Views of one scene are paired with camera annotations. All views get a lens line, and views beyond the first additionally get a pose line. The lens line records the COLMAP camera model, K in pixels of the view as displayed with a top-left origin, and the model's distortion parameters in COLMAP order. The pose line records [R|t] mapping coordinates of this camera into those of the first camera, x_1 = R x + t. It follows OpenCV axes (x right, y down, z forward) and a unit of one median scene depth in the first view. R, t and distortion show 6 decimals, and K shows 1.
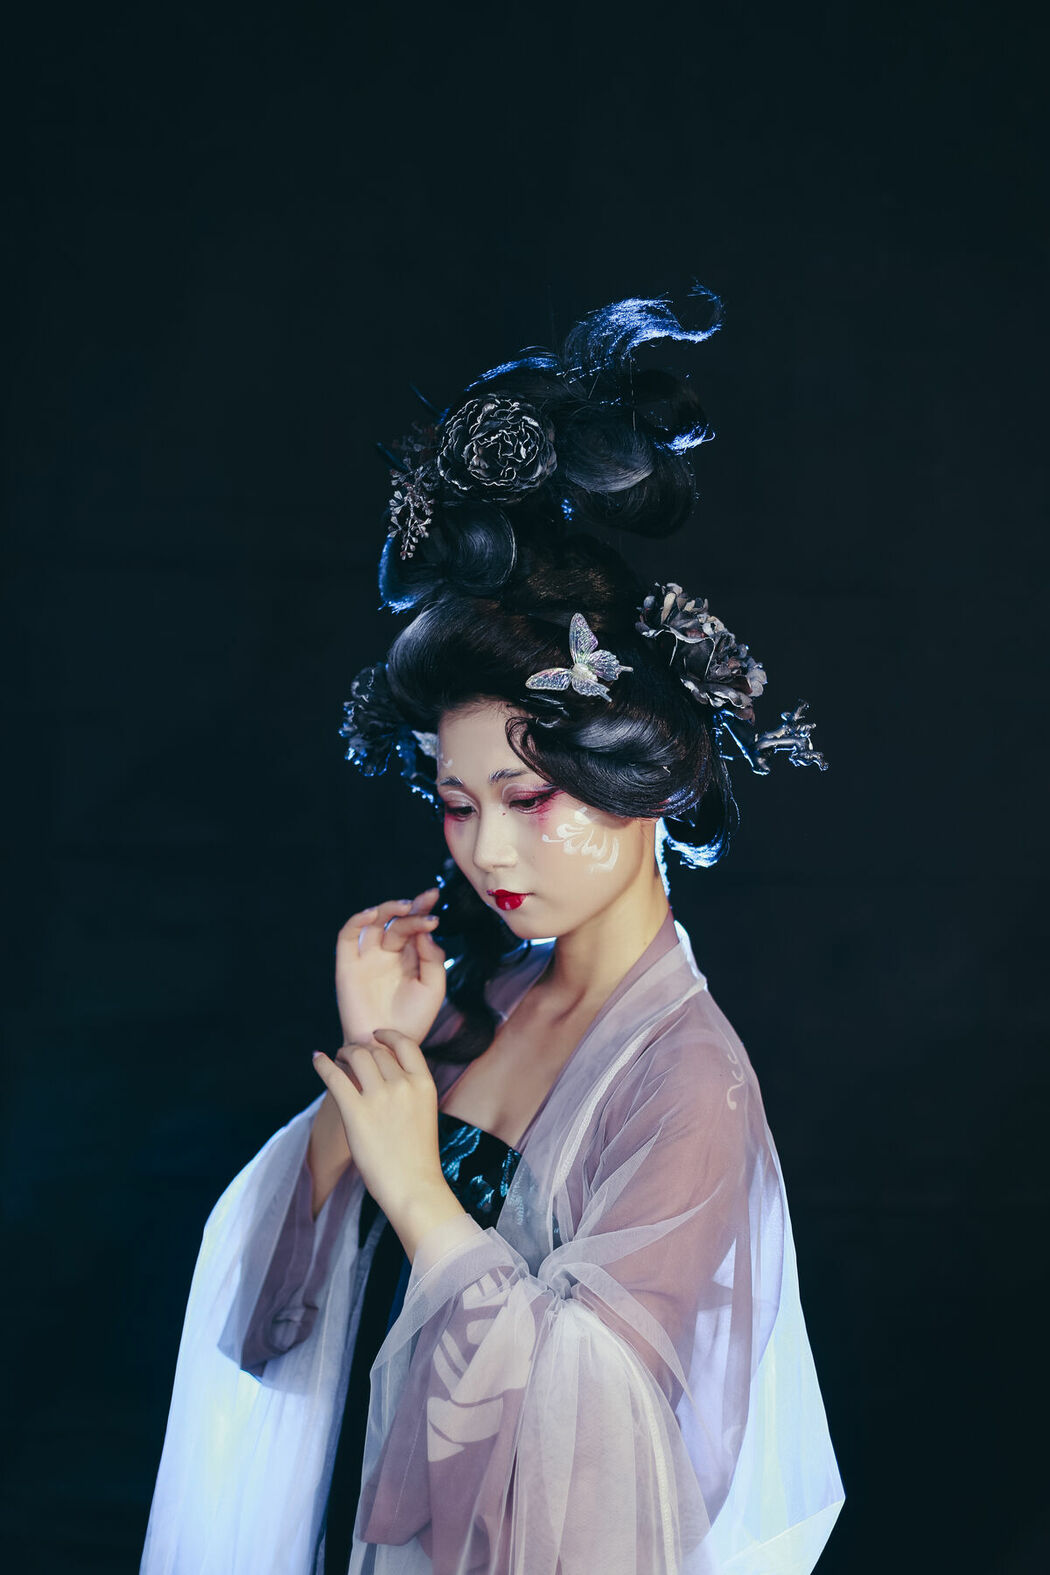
lens RADIAL K [[2333.3, 0, 519.1], [0, 2333.3, 787.8], [0, 0, 1]] dist [-0.259979, 0.010467]
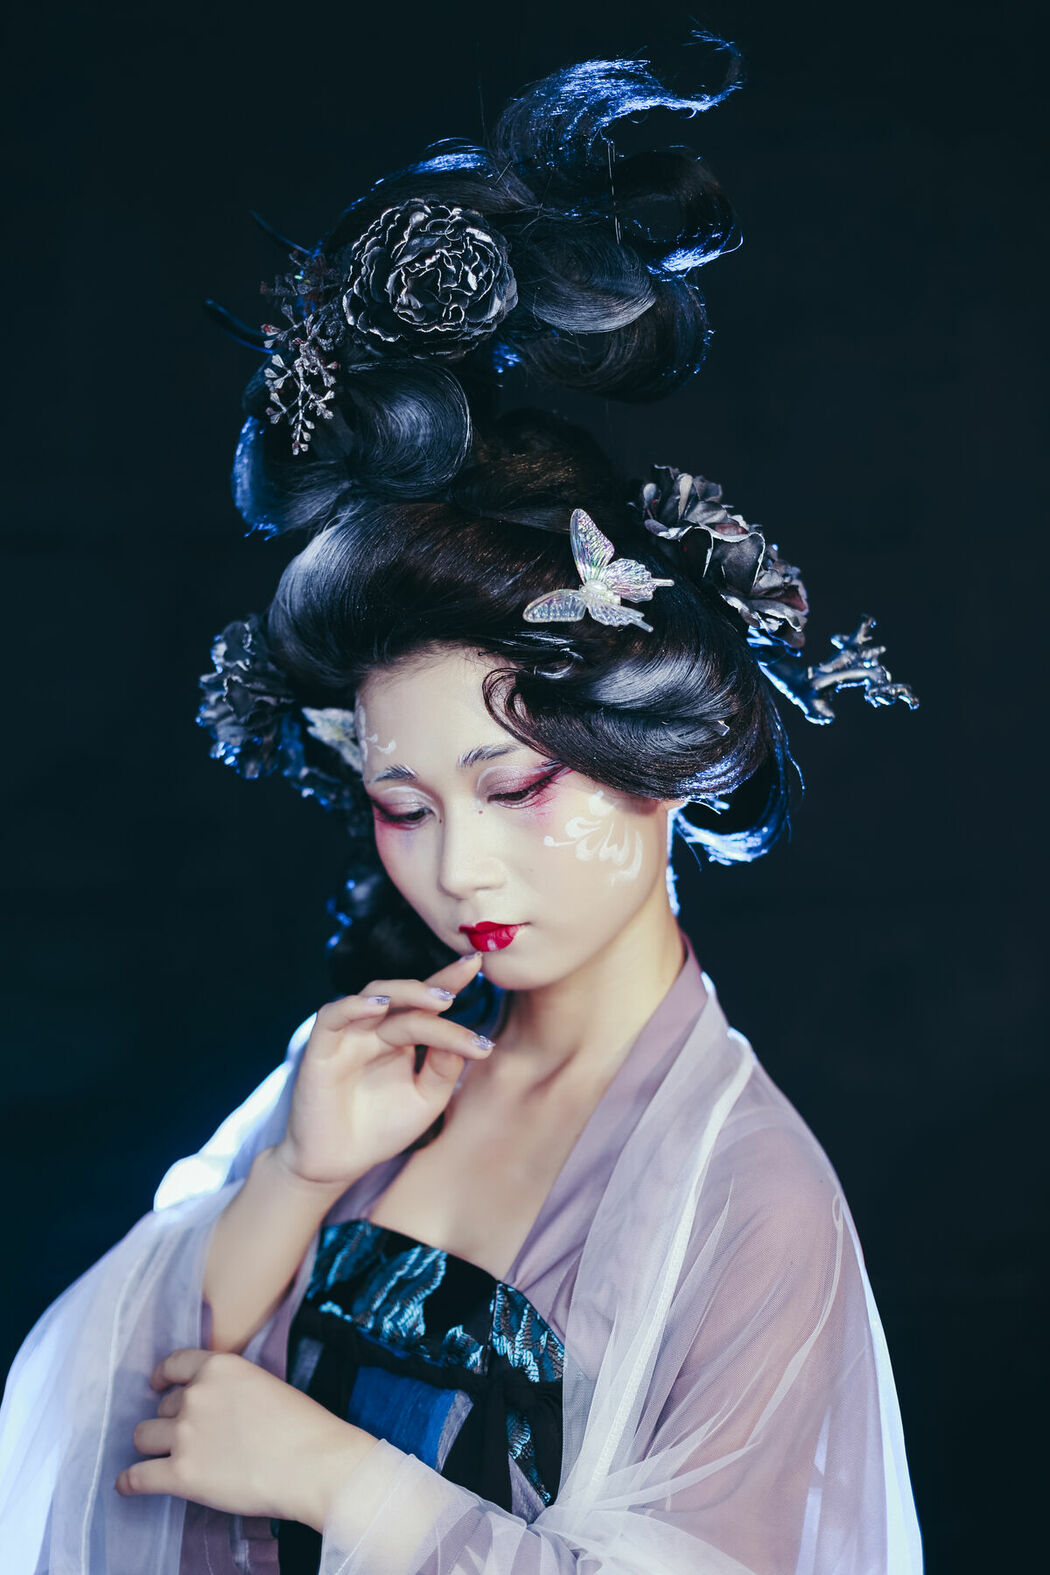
lens RADIAL K [[2392.8, 0, 531.0], [0, 2392.8, 785.2], [0, 0, 1]] dist [-0.153175, -0.021327]
pose [[0.974867, -0.092863, 0.202509, -0.135043], [0.093448, 0.995602, 0.006690, -0.000120], [-0.202240, 0.012402, 0.979258, 0.311105]]
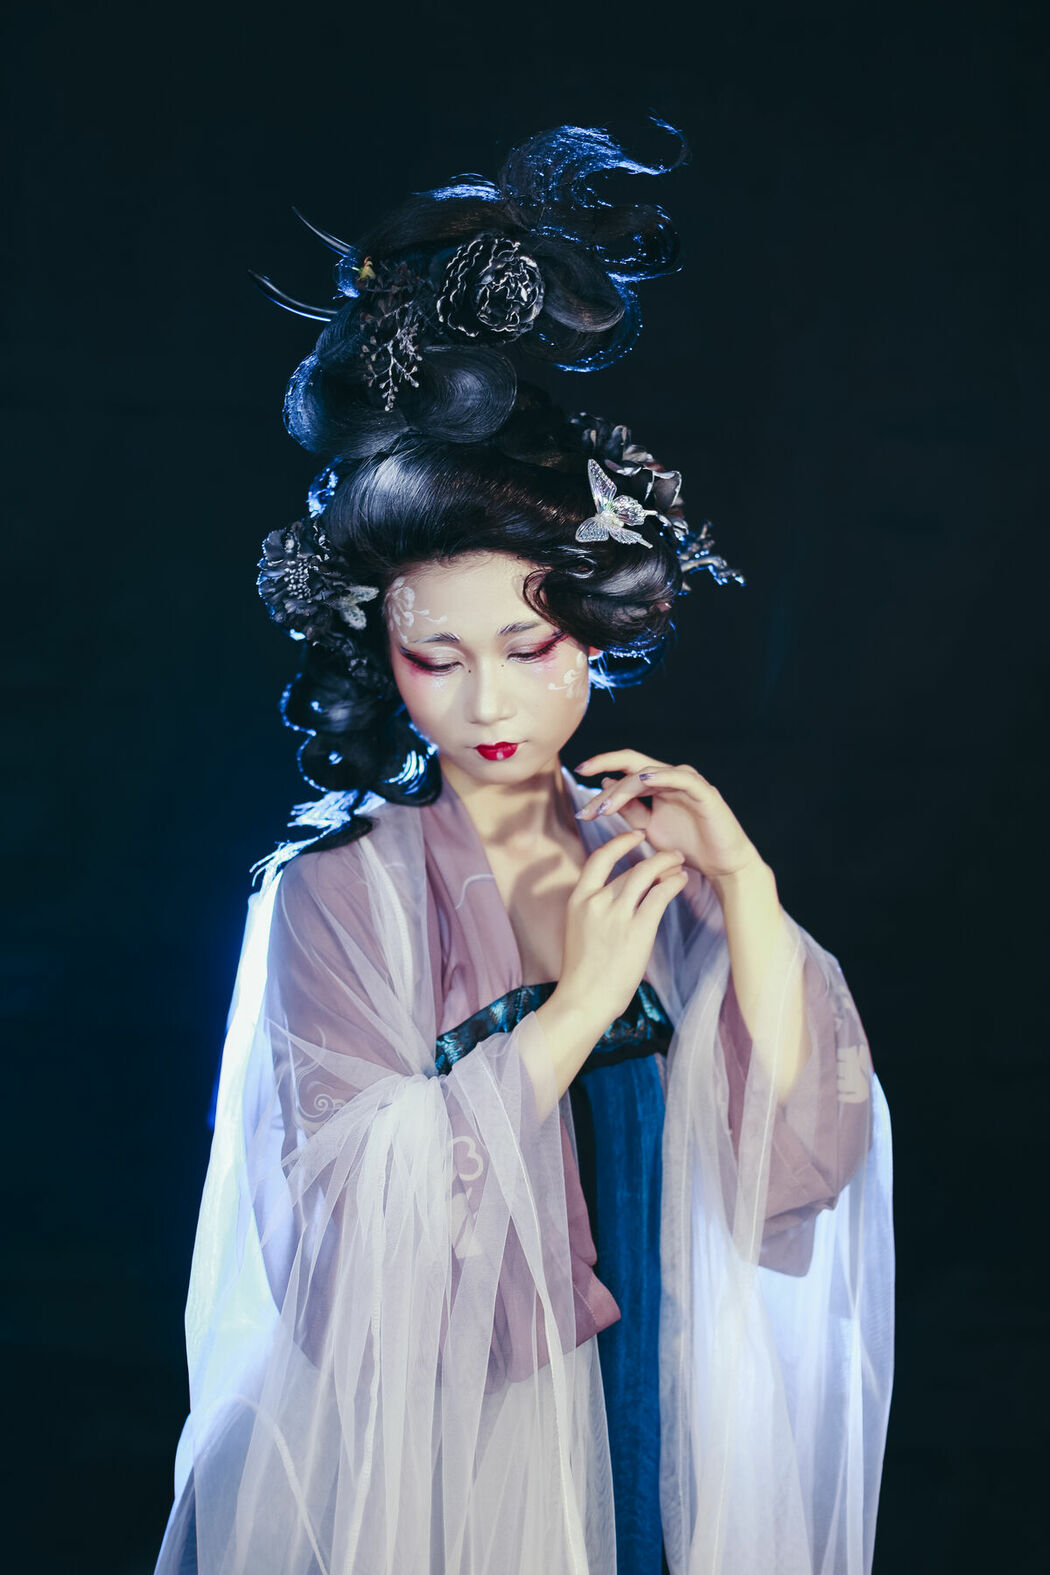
lens RADIAL K [[2392.8, 0, 531.0], [0, 2392.8, 785.2], [0, 0, 1]] dist [-0.153175, -0.021327]
pose [[0.793571, -0.159605, 0.587172, -0.600708], [0.069336, 0.982420, 0.173332, -0.114130], [-0.604514, -0.096839, 0.790686, 0.196573]]
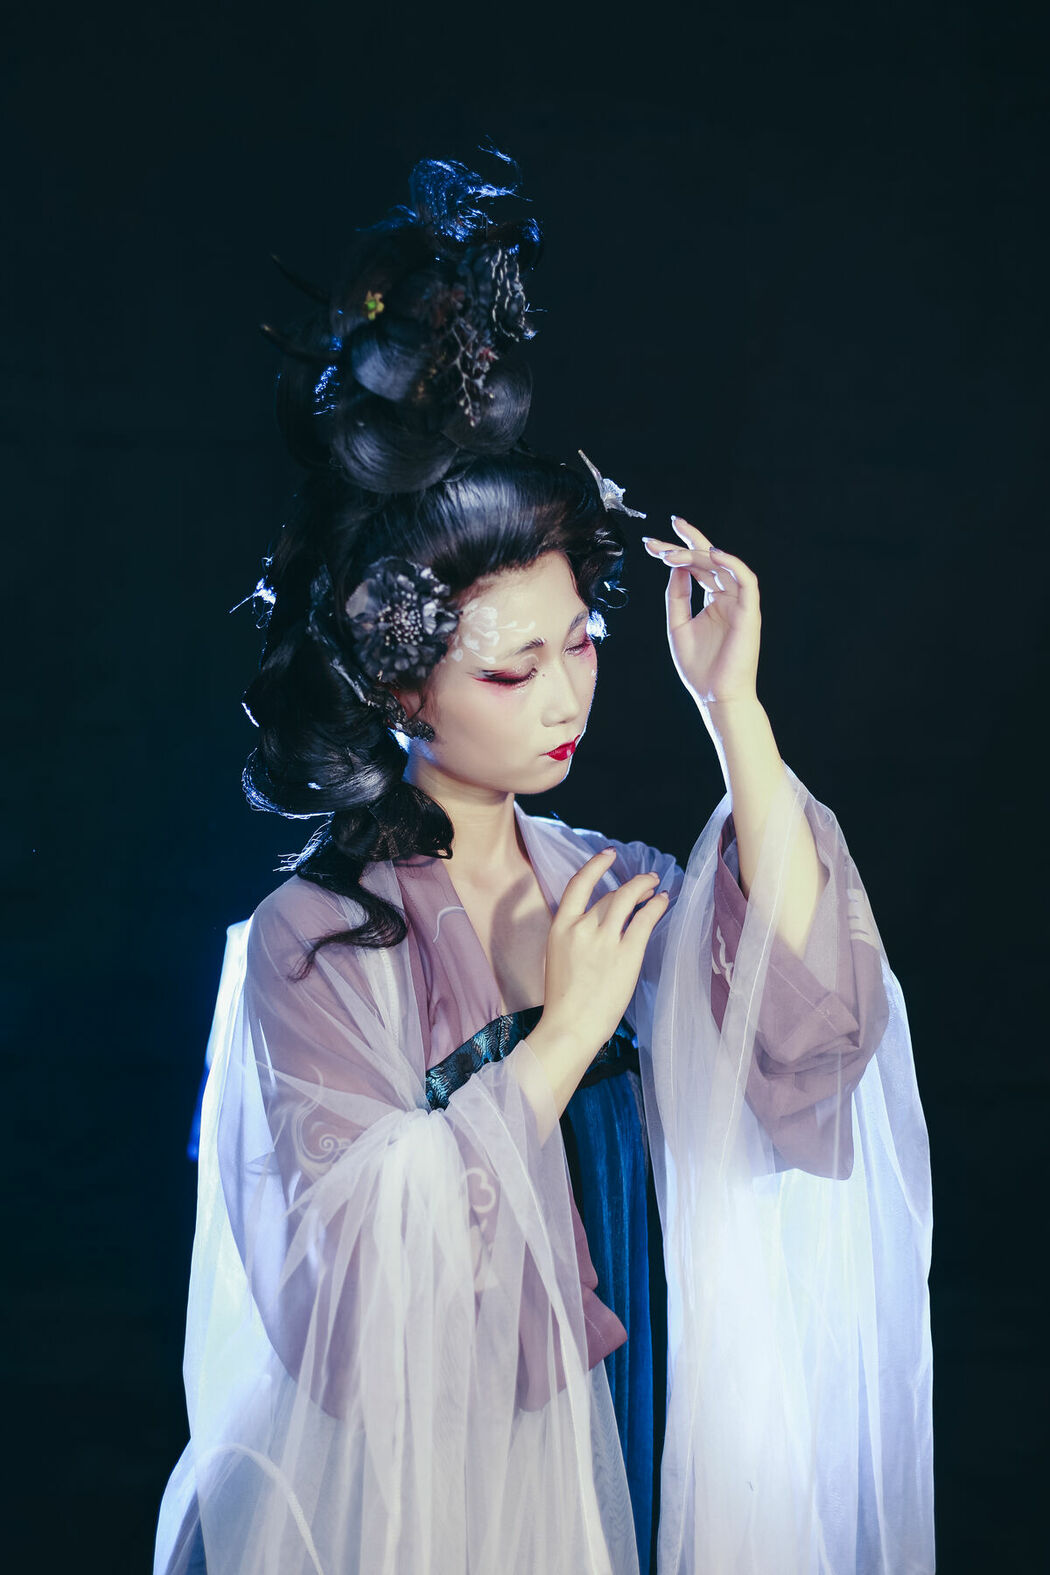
lens RADIAL K [[2392.8, 0, 531.0], [0, 2392.8, 785.2], [0, 0, 1]] dist [-0.153175, -0.021327]
pose [[0.032406, -0.217036, 0.975626, -1.032754], [0.262608, 0.943690, 0.201209, -0.151187], [-0.964358, 0.249687, 0.087577, 0.946445]]
